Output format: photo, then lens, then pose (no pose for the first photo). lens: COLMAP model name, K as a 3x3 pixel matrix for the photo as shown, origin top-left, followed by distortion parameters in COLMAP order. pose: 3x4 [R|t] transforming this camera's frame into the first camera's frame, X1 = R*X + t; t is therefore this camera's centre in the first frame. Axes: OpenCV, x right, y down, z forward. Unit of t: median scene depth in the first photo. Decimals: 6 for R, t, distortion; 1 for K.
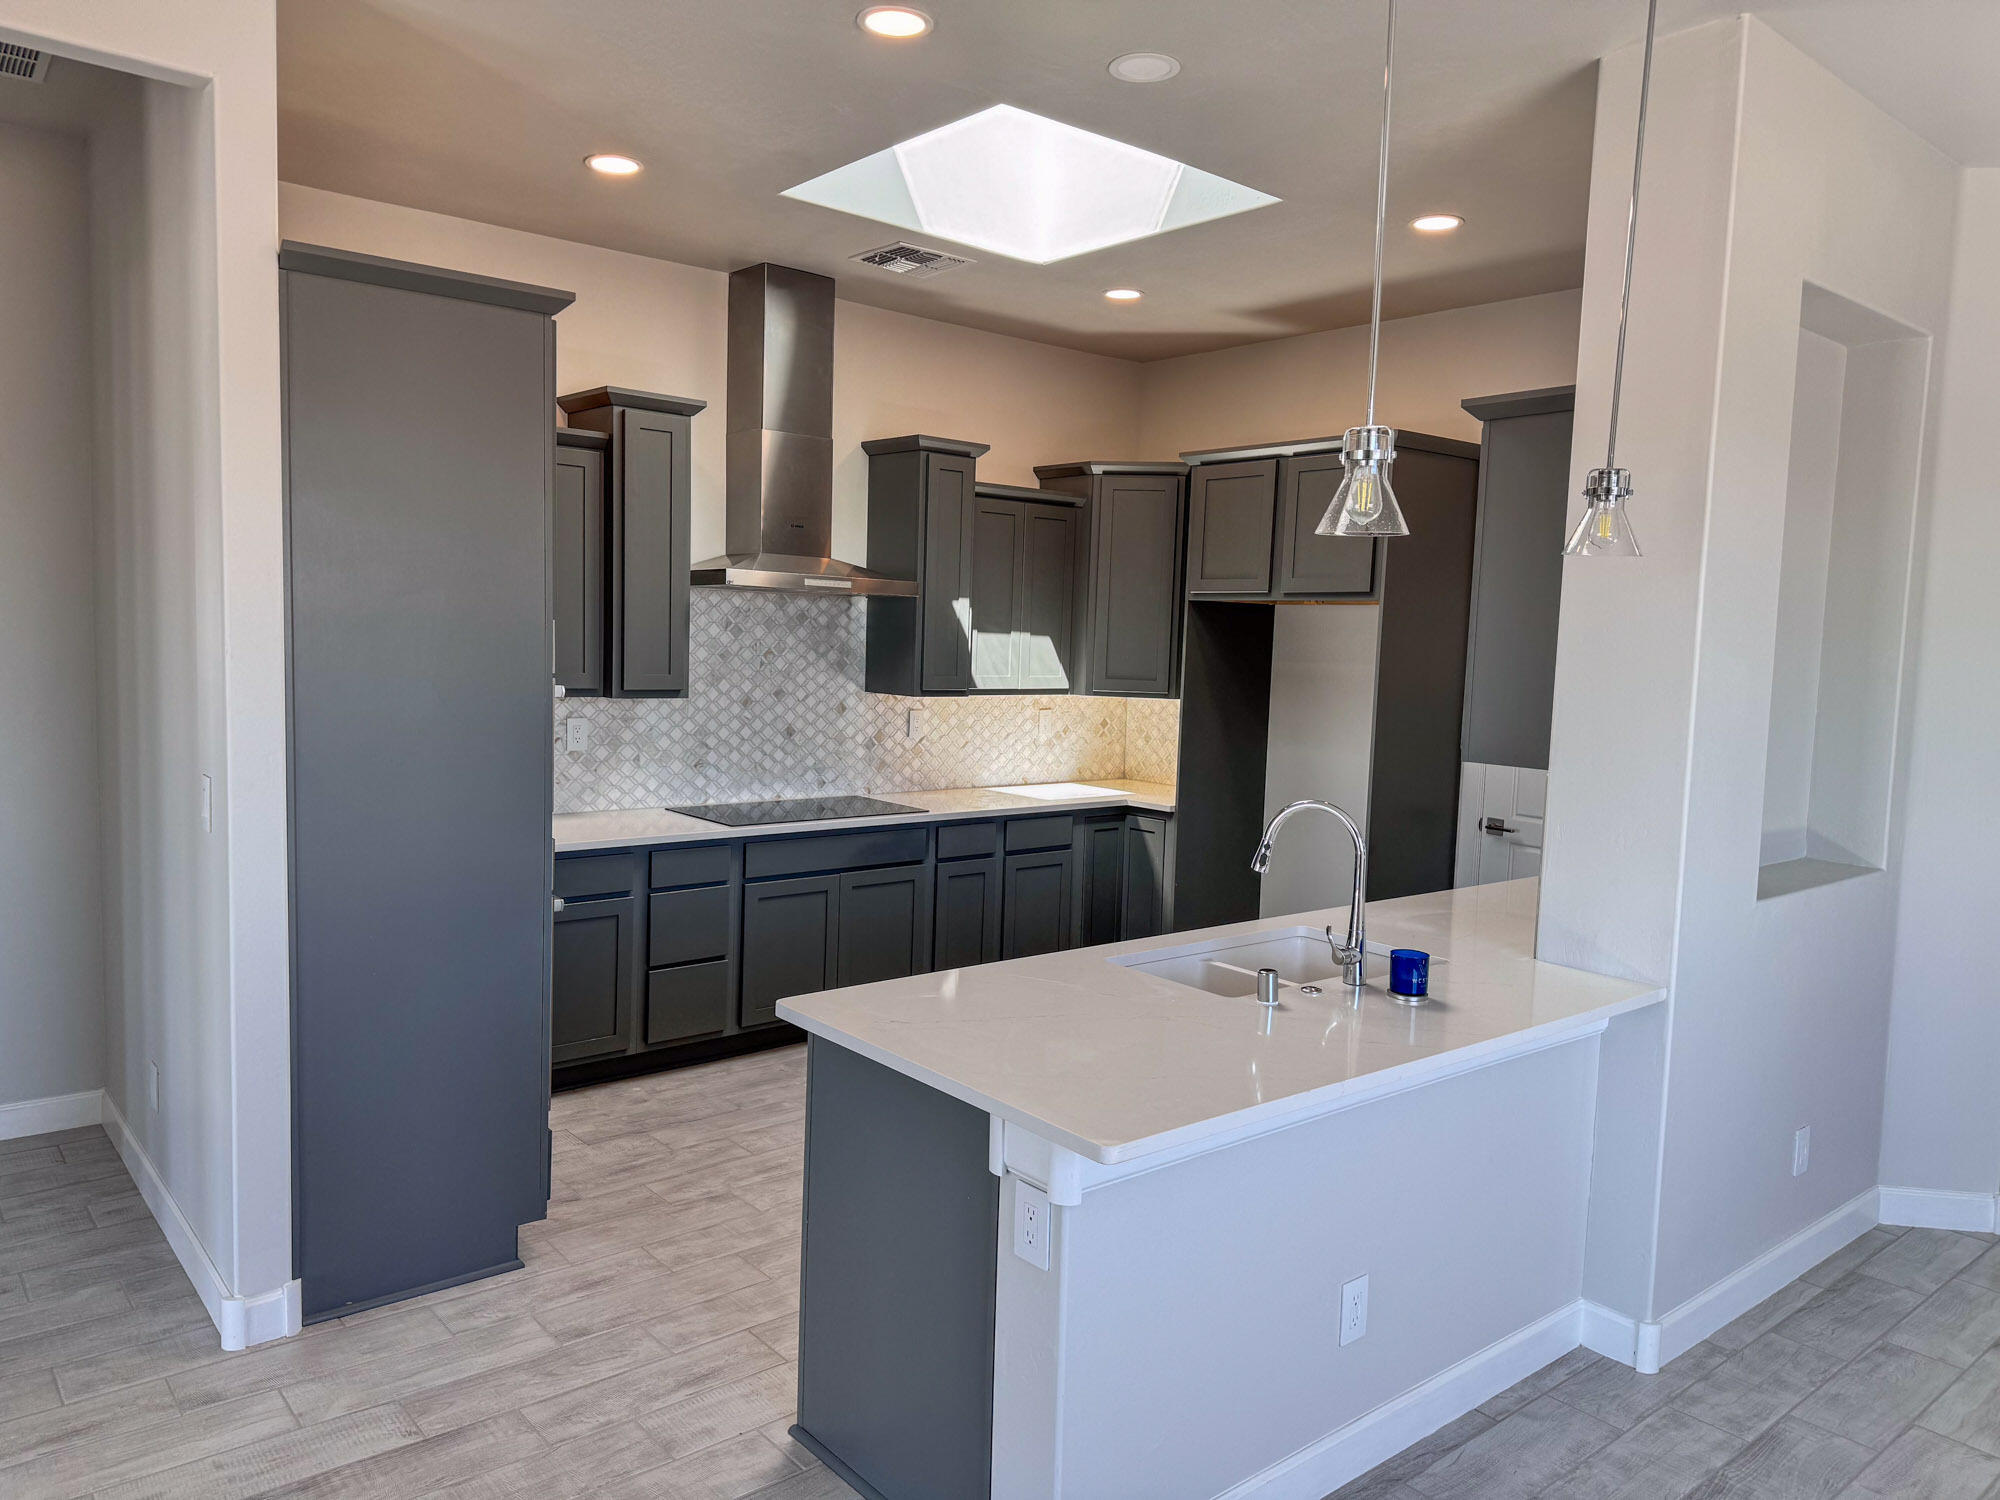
lens RADIAL K [[1384.6, 0, 1000.0], [0, 1384.6, 750.0], [0, 0, 1]] dist [0.062110, -0.085527]
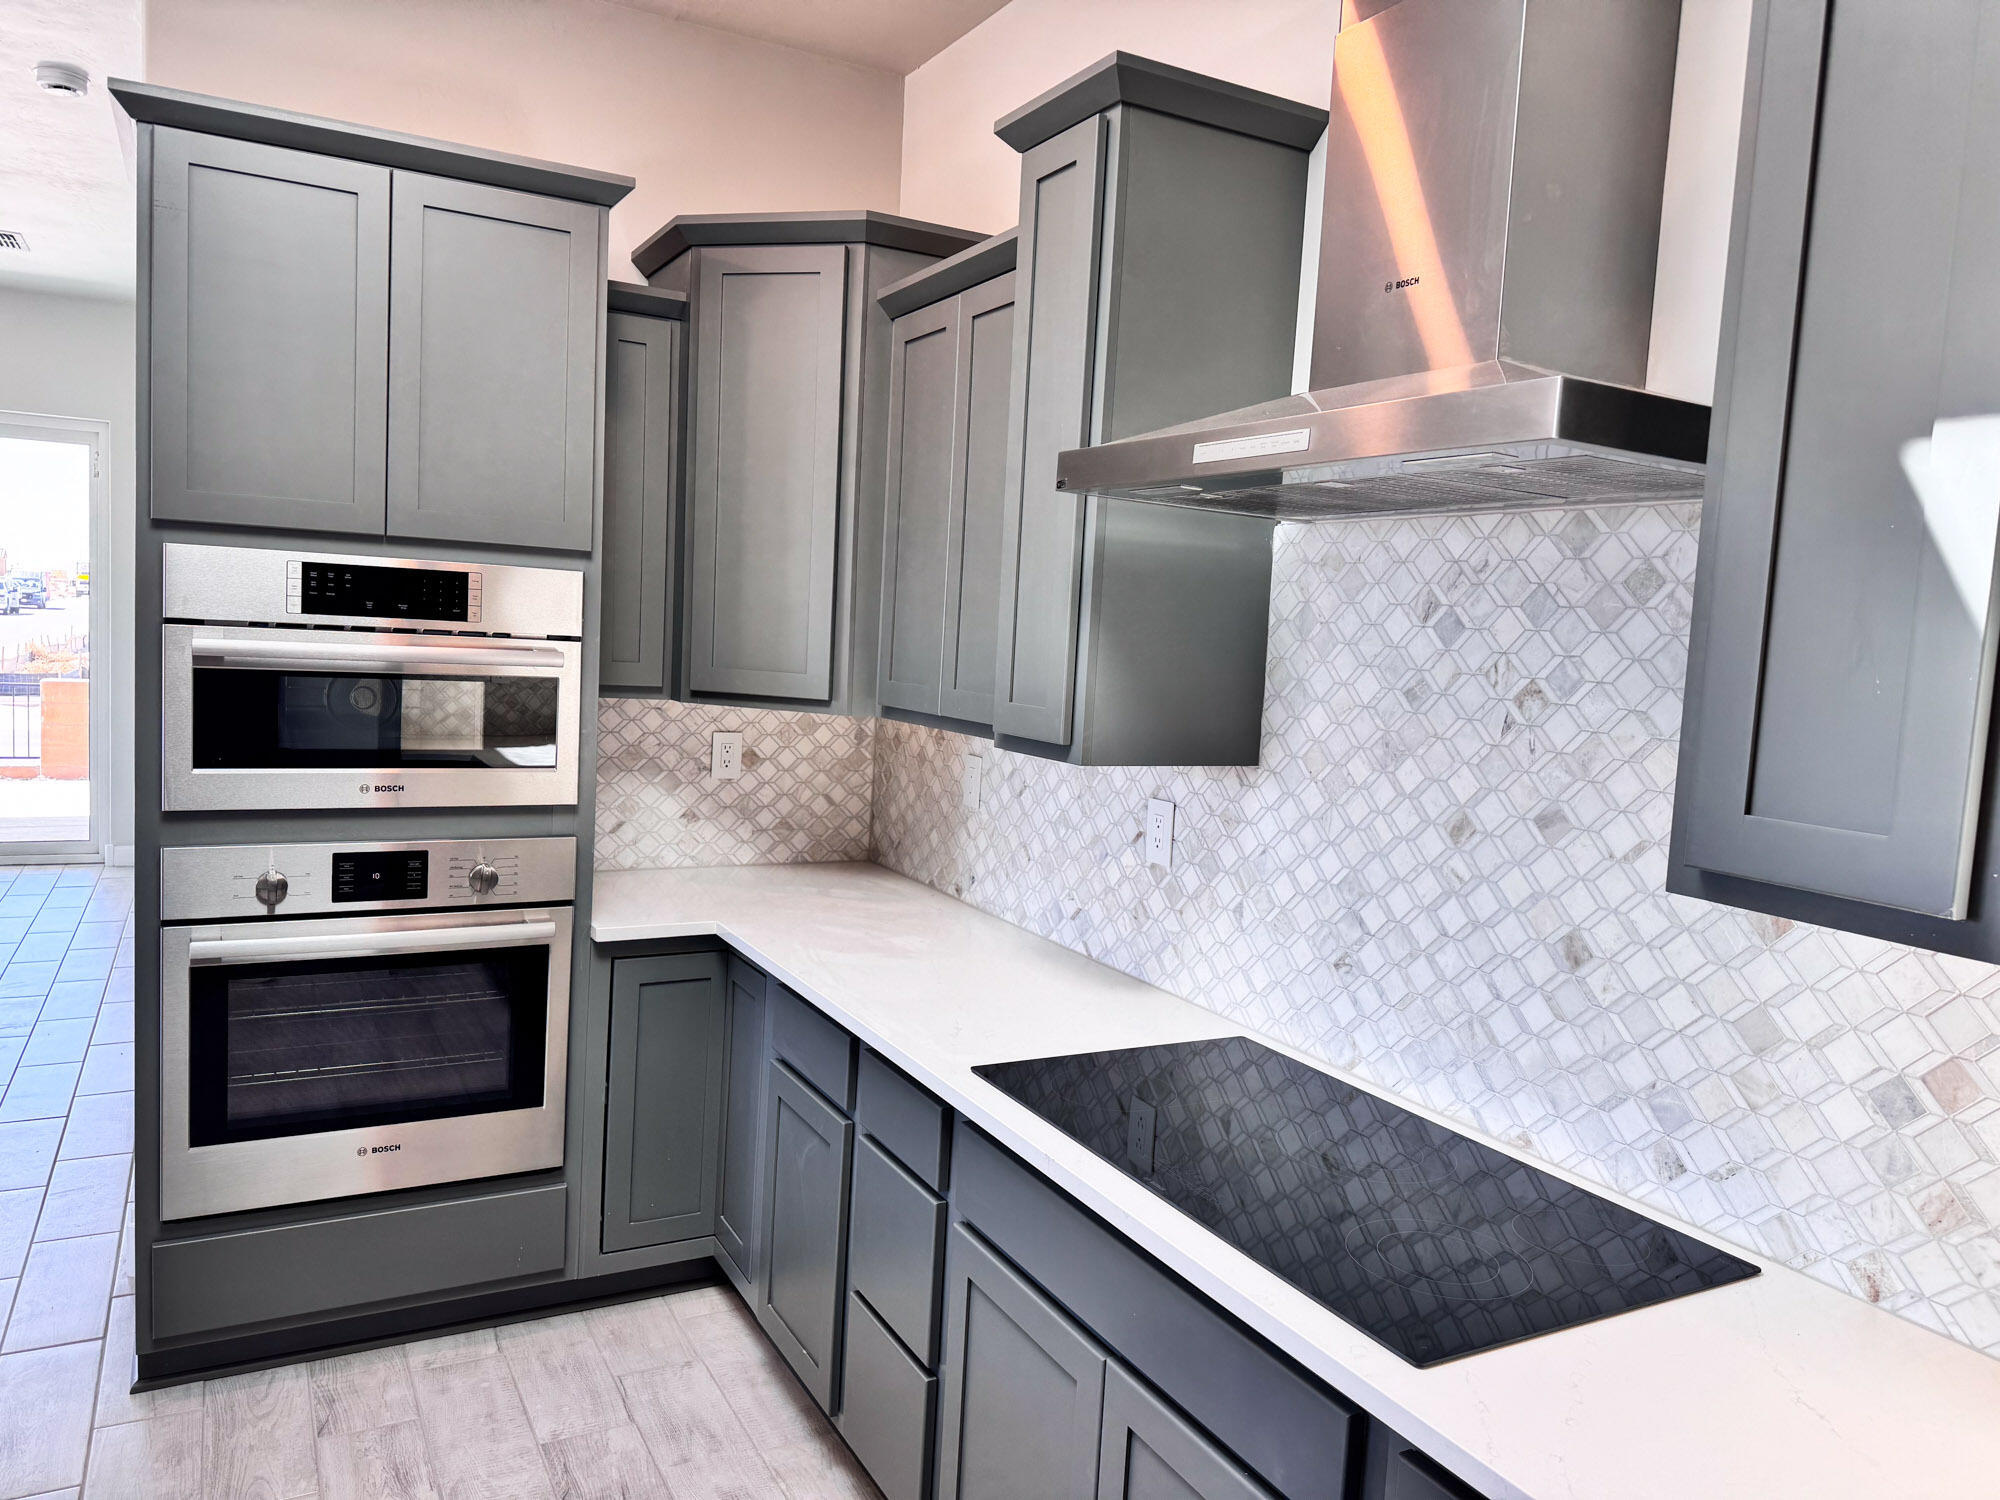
lens RADIAL K [[1384.6, 0, 1000.0], [0, 1384.6, 750.0], [0, 0, 1]] dist [0.062110, -0.085527]
pose [[-0.205575, 0.042280, -0.977728, 0.183575], [-0.144199, 0.986853, 0.072994, -0.063497], [0.967959, 0.155993, -0.196776, 0.955342]]
